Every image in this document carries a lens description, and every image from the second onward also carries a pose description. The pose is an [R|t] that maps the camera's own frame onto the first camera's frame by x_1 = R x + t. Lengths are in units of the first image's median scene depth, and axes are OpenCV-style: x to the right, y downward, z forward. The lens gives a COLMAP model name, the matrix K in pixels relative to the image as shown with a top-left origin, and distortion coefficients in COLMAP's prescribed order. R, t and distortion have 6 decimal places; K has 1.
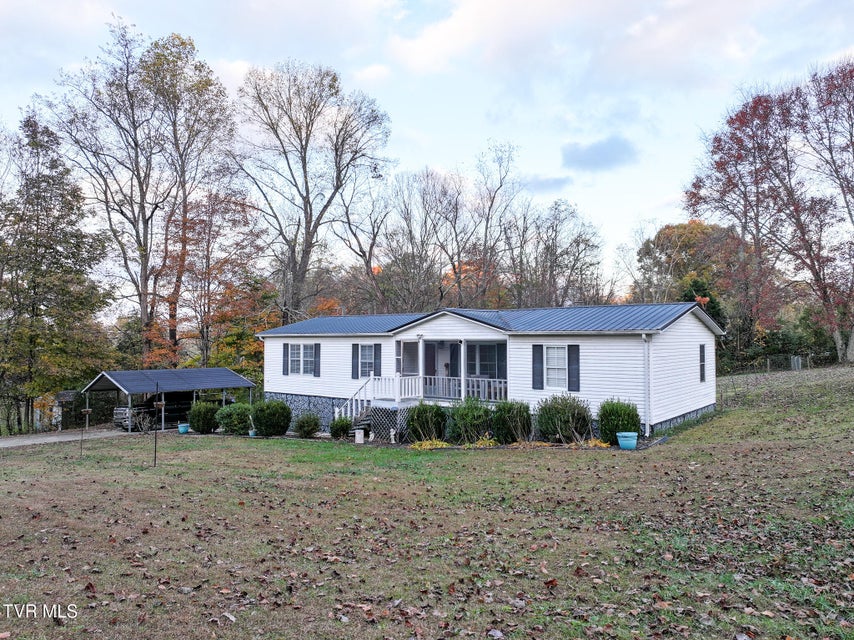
lens RADIAL K [[600.9, 0, 430.9], [0, 600.9, 315.1], [0, 0, 1]] dist [0.005693, 0.002390]
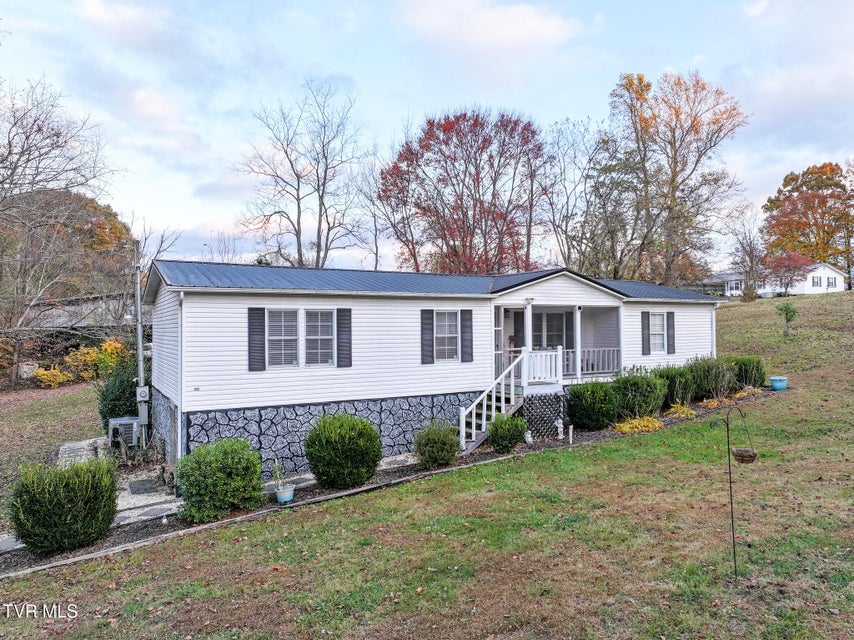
lens RADIAL K [[600.9, 0, 429.5], [0, 600.9, 318.5], [0, 0, 1]] dist [0.005693, 0.002390]
pose [[0.378852, 0.010958, 0.925392, -0.683444], [-0.030656, 0.999530, 0.000714, 0.053531], [-0.924949, -0.028639, 0.379010, 0.710865]]
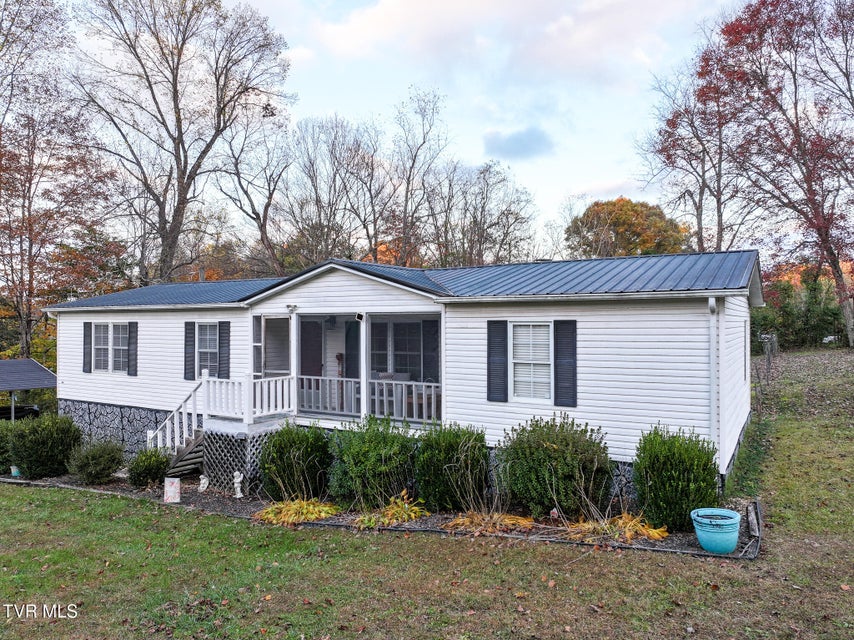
lens RADIAL K [[600.9, 0, 429.9], [0, 600.9, 316.7], [0, 0, 1]] dist [0.005693, 0.002390]
pose [[0.991538, 0.000305, 0.129816, 0.033794], [-0.004100, 0.999572, 0.028966, 0.022334], [-0.129752, -0.029253, 0.991115, 0.346156]]
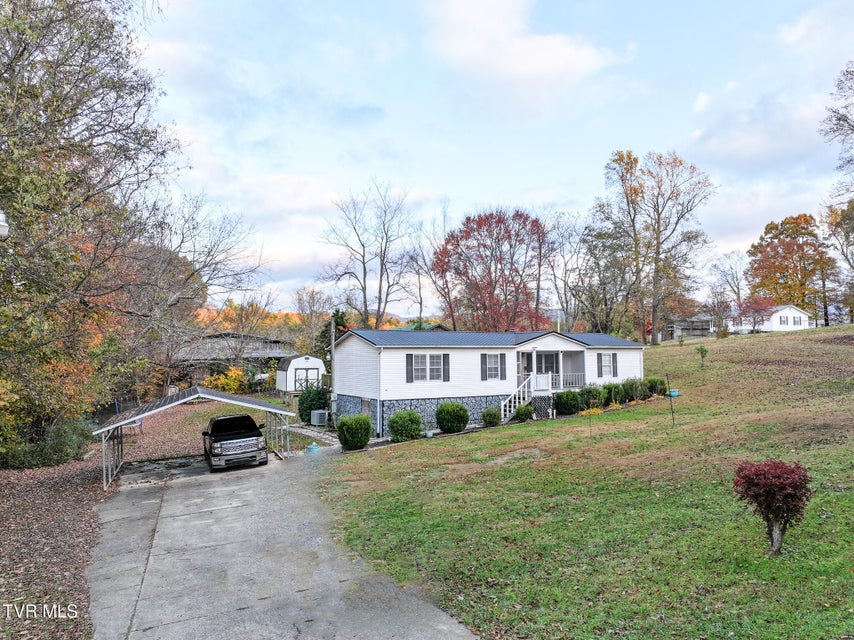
lens RADIAL K [[600.9, 0, 431.6], [0, 600.9, 317.4], [0, 0, 1]] dist [0.005693, 0.002390]
pose [[0.395485, 0.058802, 0.916588, -1.304548], [-0.030603, 0.998238, -0.050835, 0.036660], [-0.917962, -0.007946, 0.396588, 0.551807]]
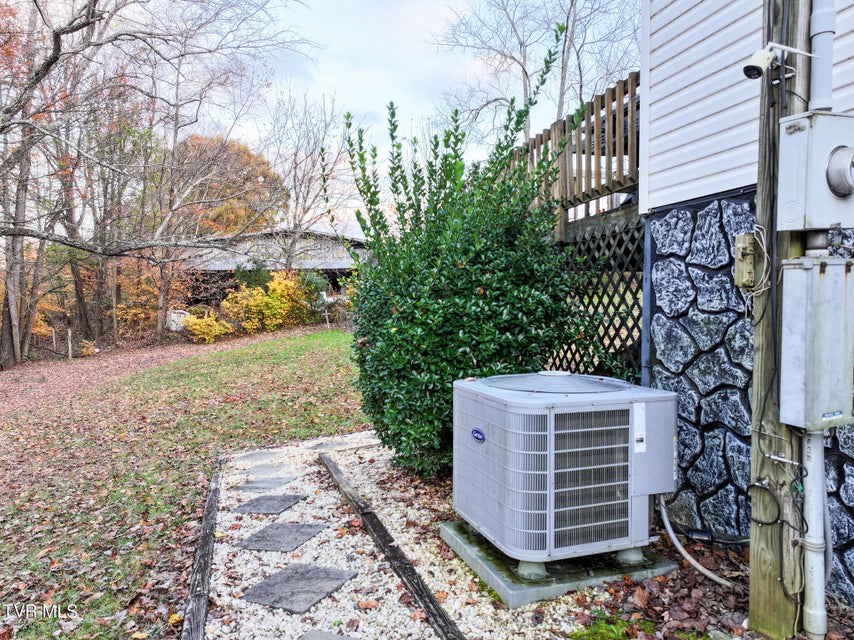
lens RADIAL K [[600.9, 0, 426.2], [0, 600.9, 324.7], [0, 0, 1]] dist [0.005693, 0.002390]
pose [[0.566283, -0.029880, 0.823669, -0.276041], [-0.025000, 0.998260, 0.053401, 0.166498], [-0.823832, -0.050832, 0.564551, 1.262926]]
